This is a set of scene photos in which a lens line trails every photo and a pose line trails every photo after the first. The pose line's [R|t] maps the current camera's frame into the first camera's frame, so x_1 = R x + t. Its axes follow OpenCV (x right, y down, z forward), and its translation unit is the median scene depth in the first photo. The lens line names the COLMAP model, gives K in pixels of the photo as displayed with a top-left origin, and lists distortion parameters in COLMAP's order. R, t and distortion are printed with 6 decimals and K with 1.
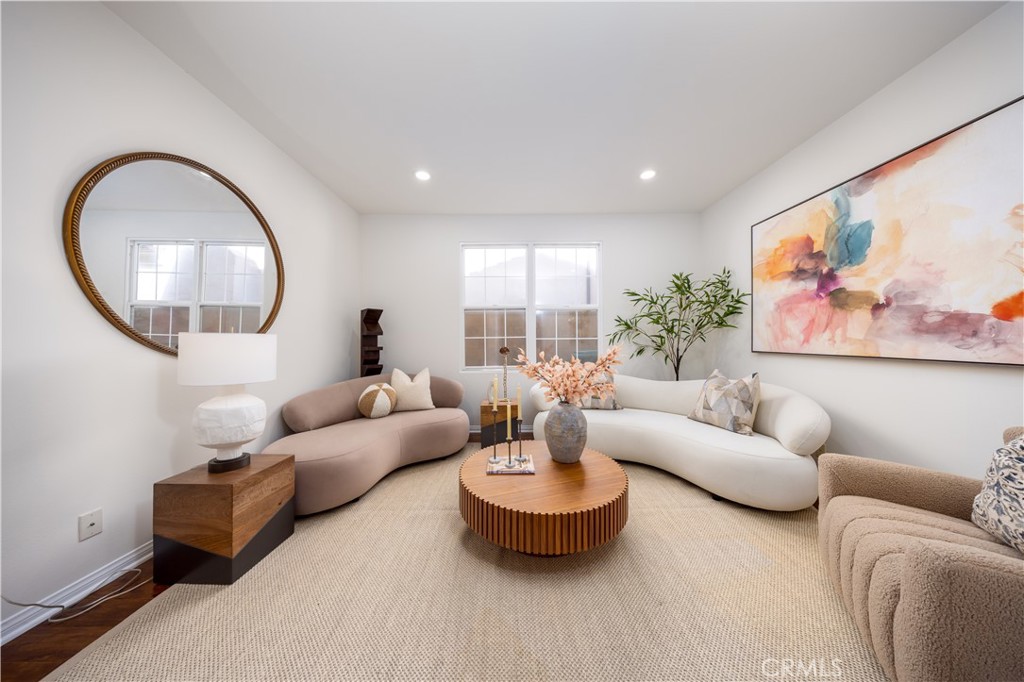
lens RADIAL K [[298.4, 0, 507.0], [0, 298.4, 337.1], [0, 0, 1]] dist [0.002425, -0.000290]
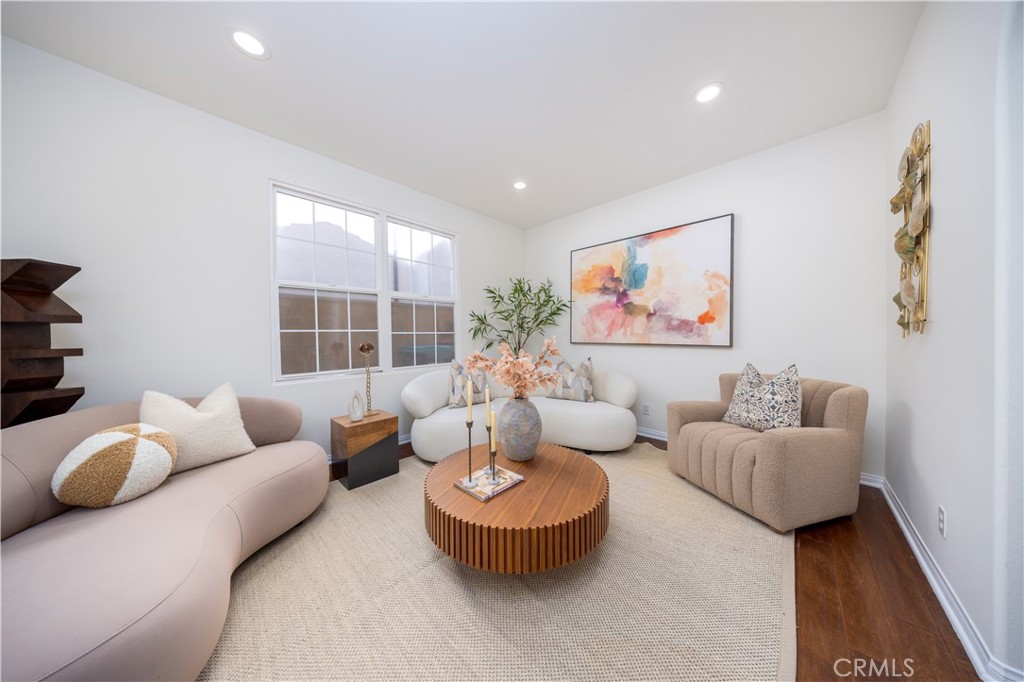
lens RADIAL K [[298.4, 0, 506.8], [0, 298.4, 341.5], [0, 0, 1]] dist [0.002425, -0.000290]
pose [[0.690894, -0.015762, 0.722784, -0.460829], [-0.005226, 0.999627, 0.026795, 0.008714], [-0.722937, -0.022290, 0.690554, 0.322202]]
